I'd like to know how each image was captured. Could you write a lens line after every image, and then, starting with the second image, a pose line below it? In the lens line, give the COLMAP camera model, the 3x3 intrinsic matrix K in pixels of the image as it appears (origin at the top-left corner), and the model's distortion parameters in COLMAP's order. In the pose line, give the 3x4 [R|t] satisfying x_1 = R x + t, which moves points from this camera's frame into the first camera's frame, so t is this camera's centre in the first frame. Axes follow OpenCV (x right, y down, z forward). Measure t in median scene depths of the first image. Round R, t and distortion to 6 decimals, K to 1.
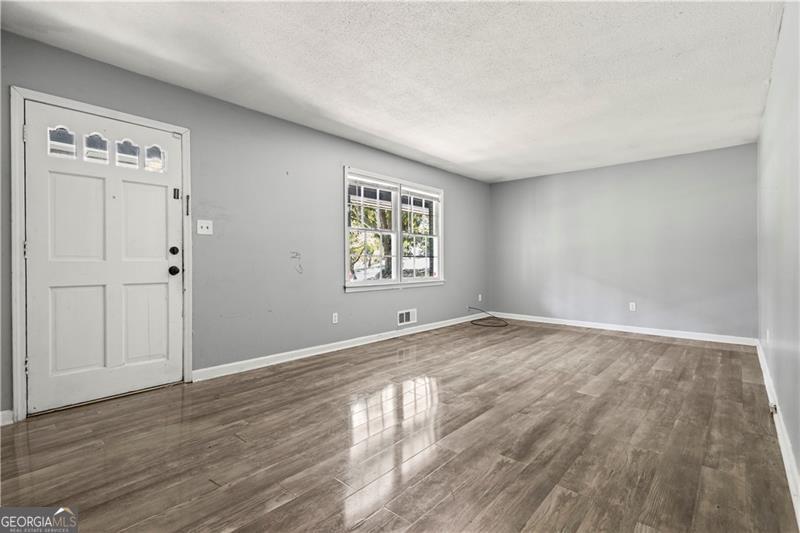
lens RADIAL K [[379.3, 0, 395.6], [0, 379.3, 262.9], [0, 0, 1]] dist [0.001250, 0.000065]
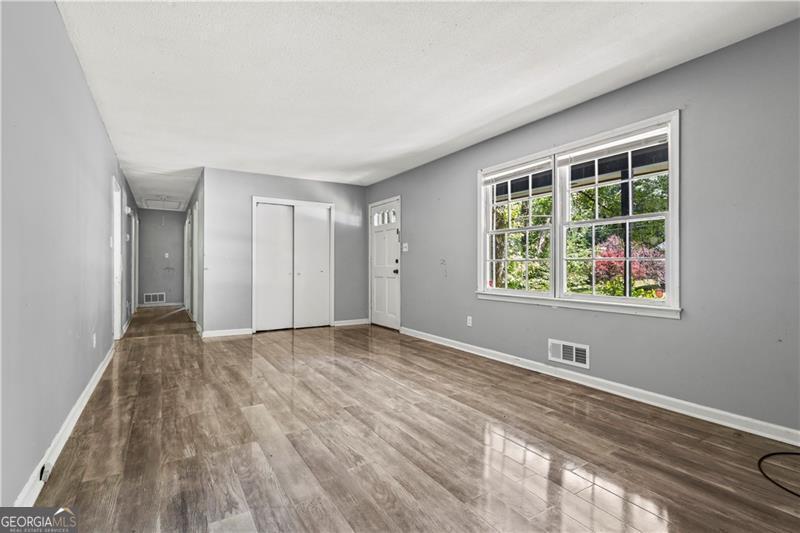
lens RADIAL K [[379.3, 0, 395.6], [0, 379.3, 262.9], [0, 0, 1]] dist [0.001250, 0.000065]
pose [[-0.283768, -0.010626, -0.958834, 1.203802], [-0.006280, 0.999938, -0.009224, -0.005293], [0.958872, 0.003404, -0.283817, 1.474034]]
